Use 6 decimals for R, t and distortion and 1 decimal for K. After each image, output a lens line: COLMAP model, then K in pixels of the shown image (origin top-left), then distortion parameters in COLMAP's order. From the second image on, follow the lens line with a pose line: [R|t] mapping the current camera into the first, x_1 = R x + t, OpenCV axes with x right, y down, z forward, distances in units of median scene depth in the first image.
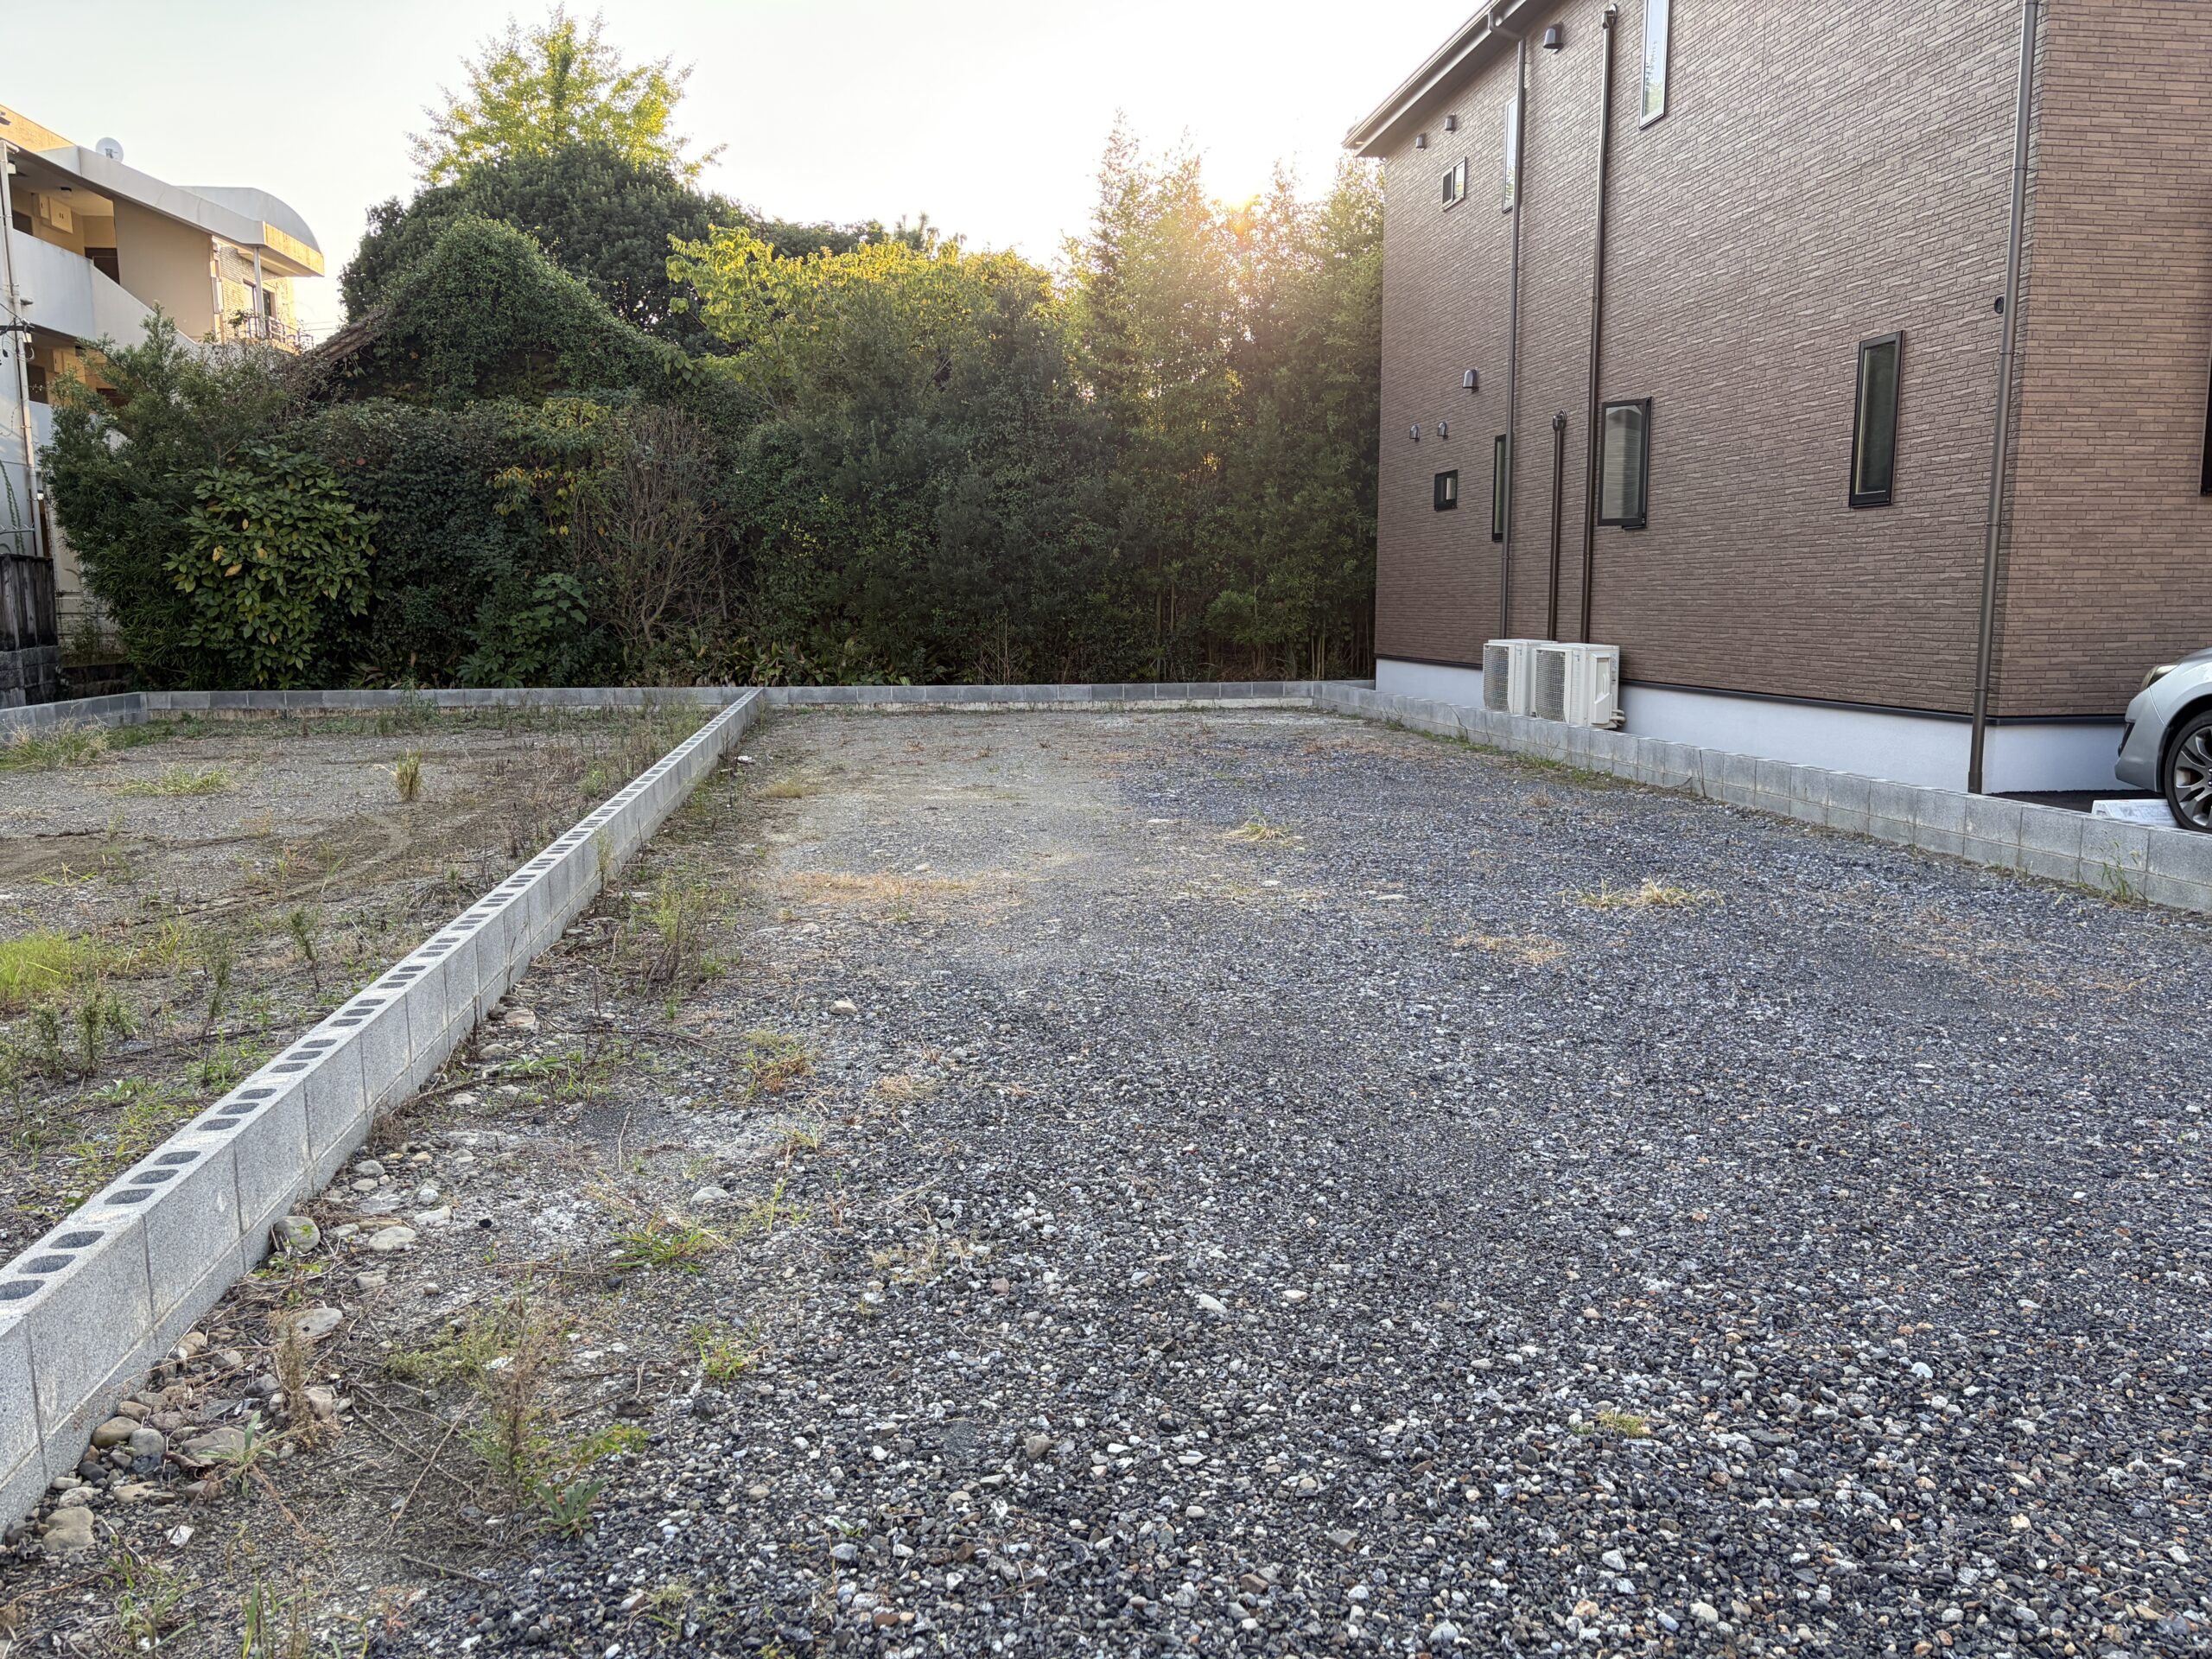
lens RADIAL K [[1664.3, 0, 1106.0], [0, 1664.3, 829.5], [0, 0, 1]] dist [0.090969, -0.098919]
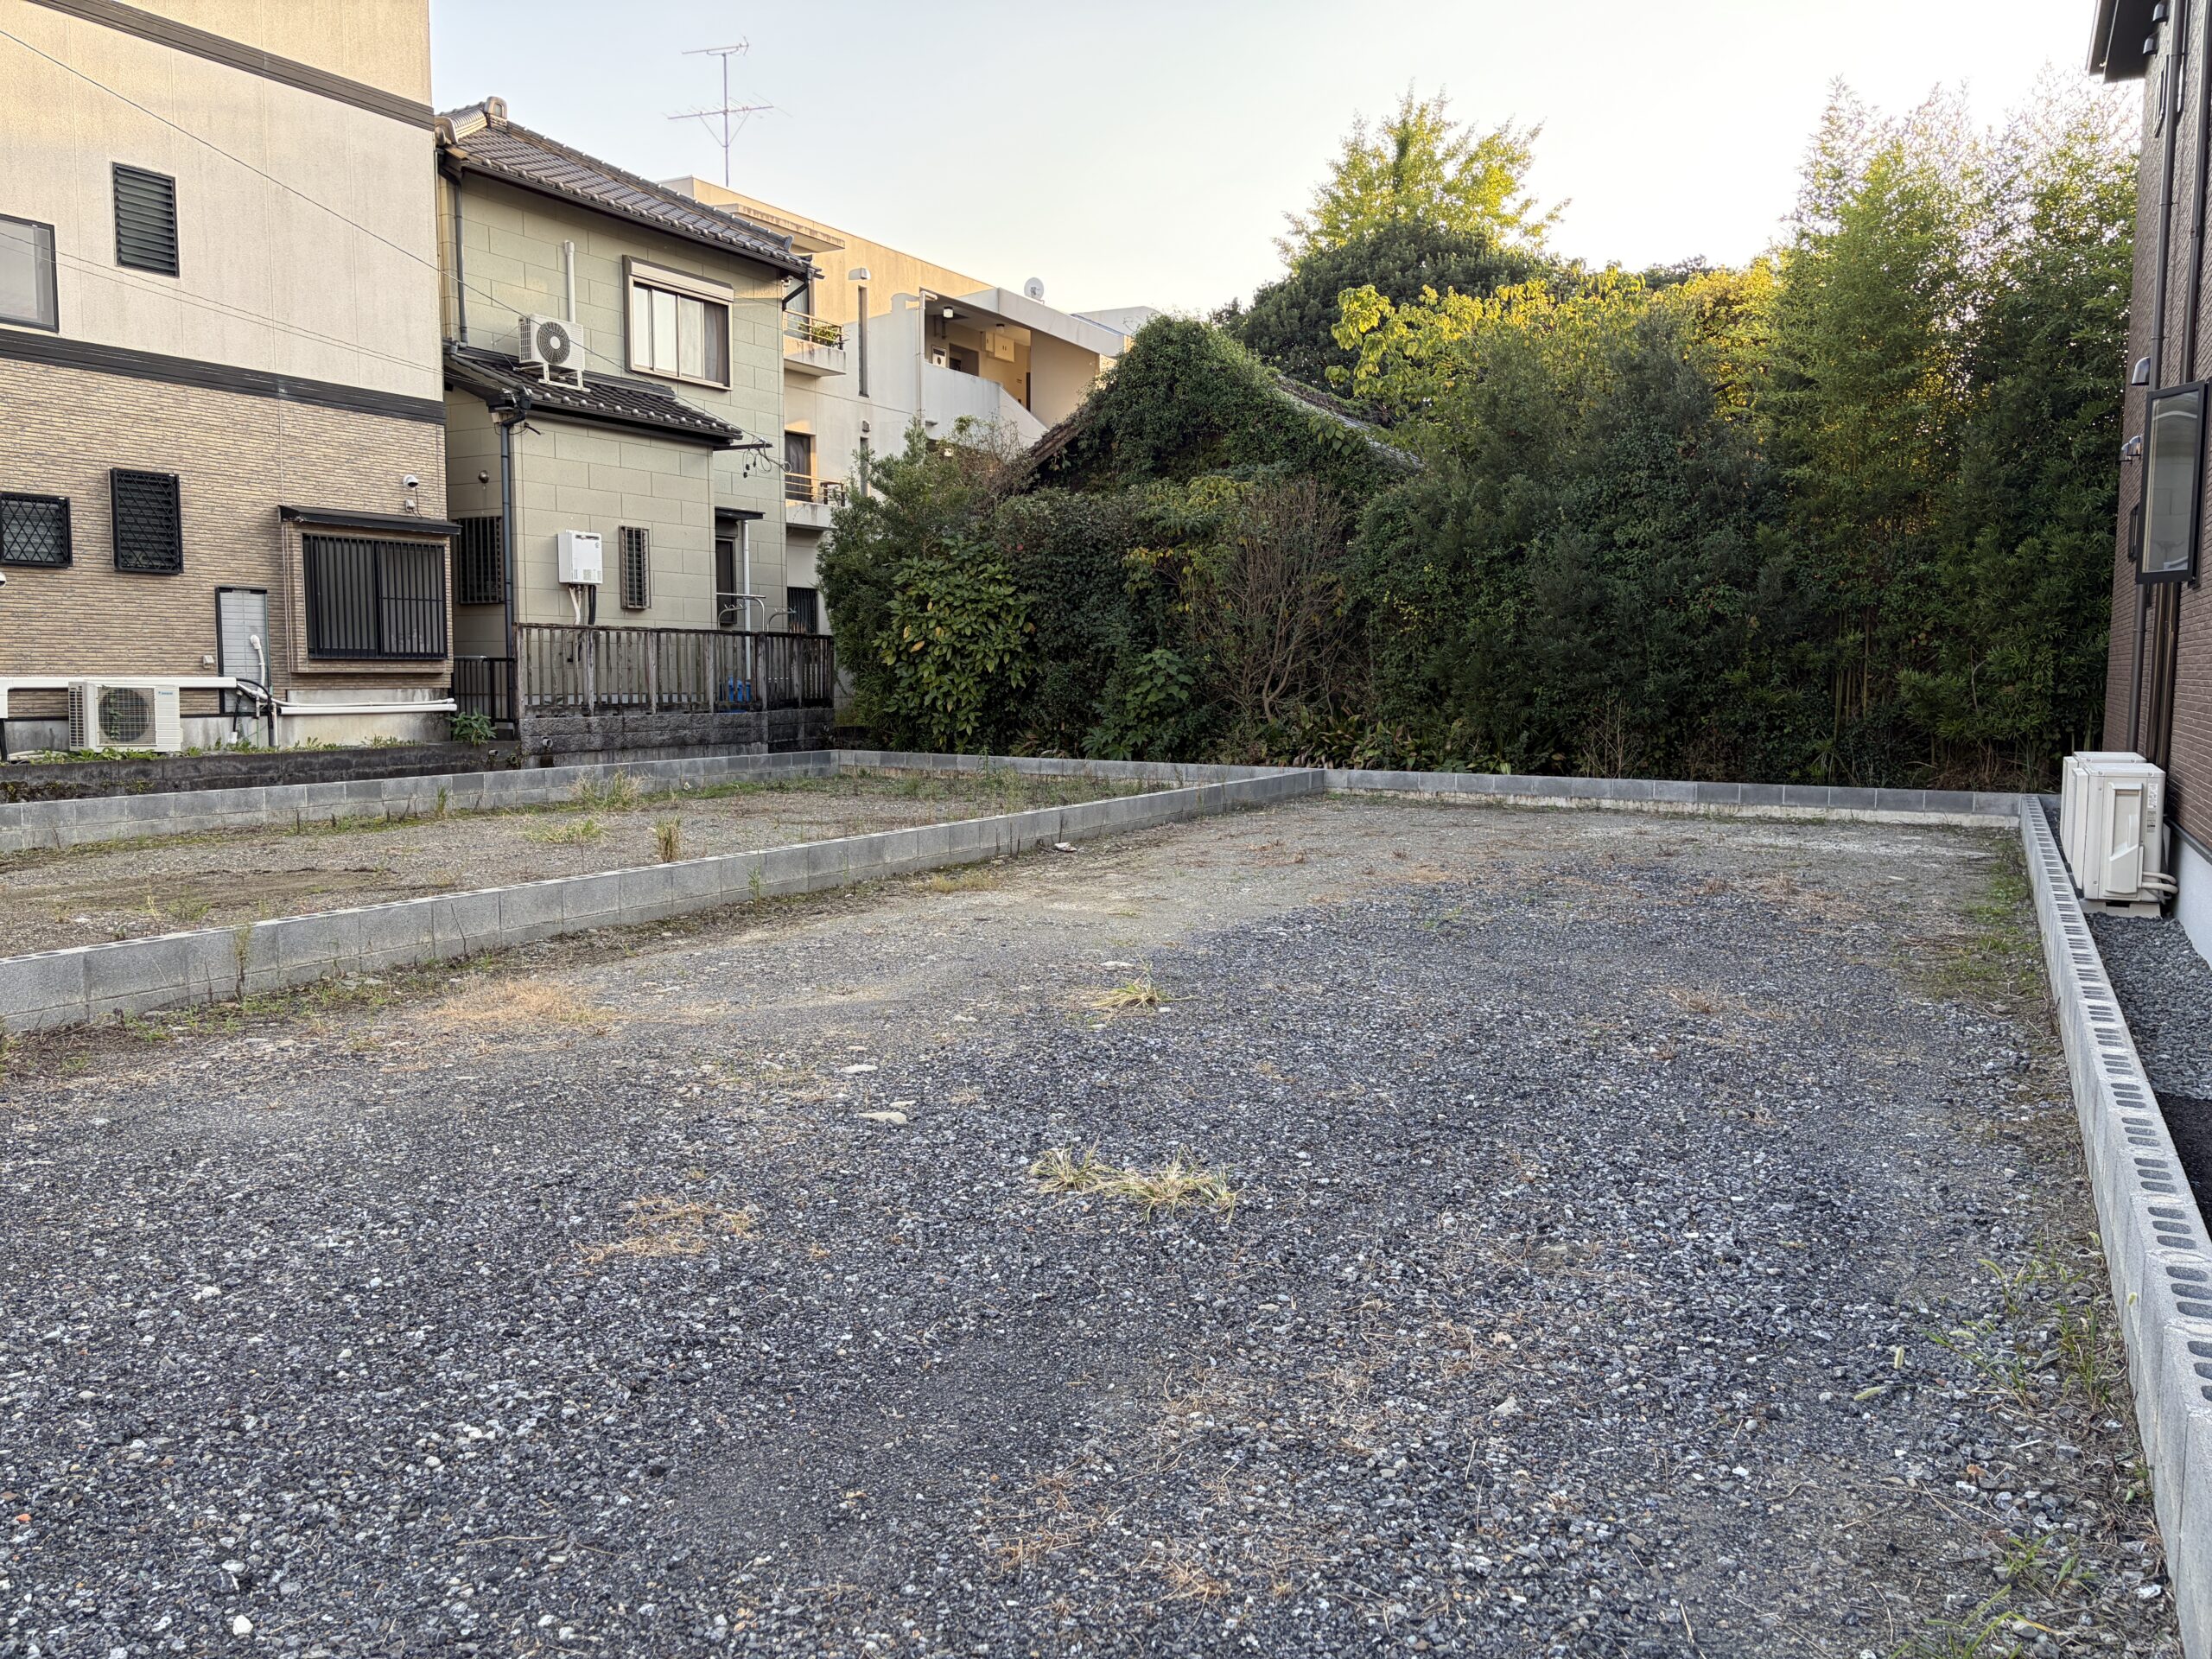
lens RADIAL K [[1664.3, 0, 1106.0], [0, 1664.3, 829.5], [0, 0, 1]] dist [0.090969, -0.098919]
pose [[0.813763, 0.067285, -0.577289, 0.232586], [-0.091313, 0.995742, -0.012660, -0.027580], [0.573979, 0.063017, 0.816441, 0.163823]]
